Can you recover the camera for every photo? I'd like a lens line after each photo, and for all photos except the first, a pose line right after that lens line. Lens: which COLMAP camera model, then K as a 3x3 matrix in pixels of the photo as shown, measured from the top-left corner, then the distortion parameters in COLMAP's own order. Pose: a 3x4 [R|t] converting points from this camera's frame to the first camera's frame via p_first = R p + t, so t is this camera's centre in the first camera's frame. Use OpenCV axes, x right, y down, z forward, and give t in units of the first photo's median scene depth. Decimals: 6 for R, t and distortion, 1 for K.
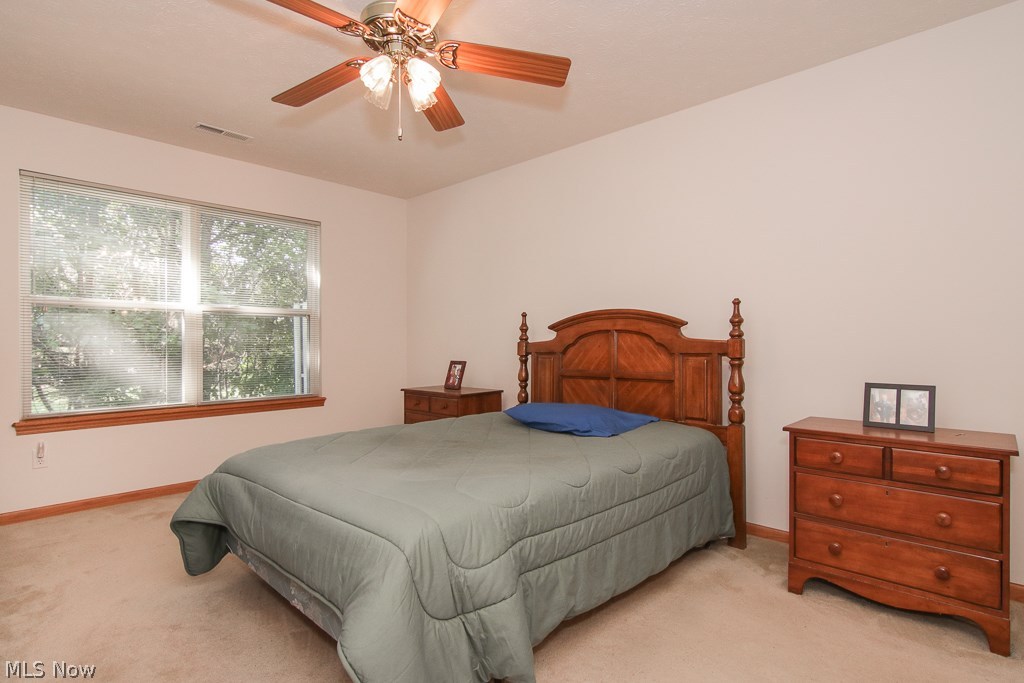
lens RADIAL K [[518.4, 0, 509.7], [0, 518.4, 349.9], [0, 0, 1]] dist [-0.001249, -0.001008]
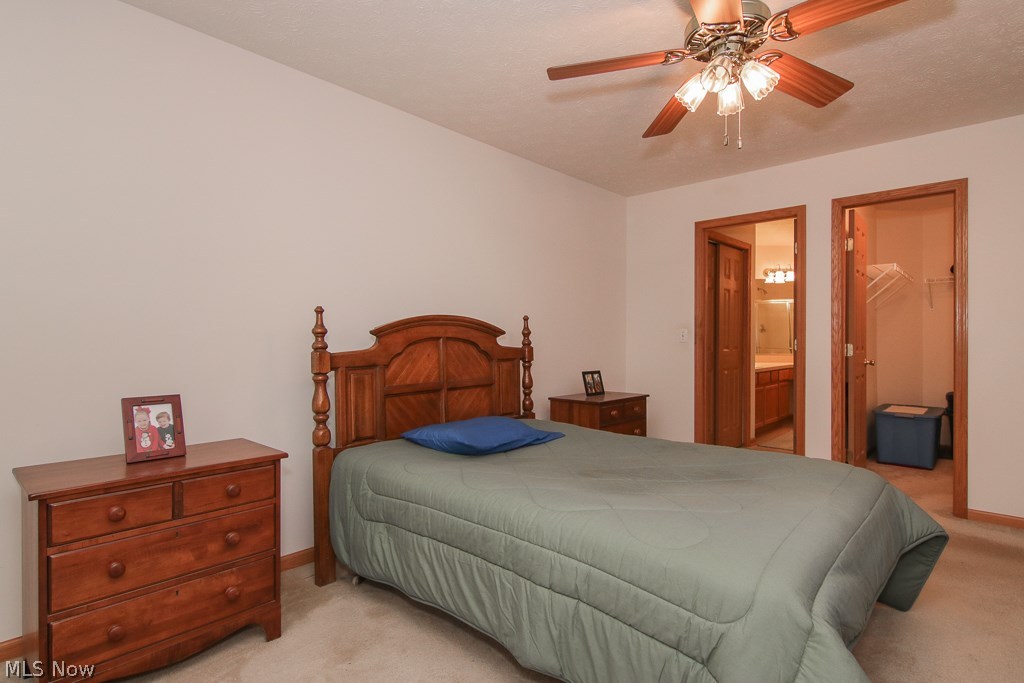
lens RADIAL K [[518.4, 0, 509.7], [0, 518.4, 349.9], [0, 0, 1]] dist [-0.001249, -0.001008]
pose [[-0.011126, 0.001339, 0.999937, -0.717350], [0.035299, 0.999376, -0.000945, -0.010425], [-0.999315, 0.035286, -0.011166, 0.877238]]
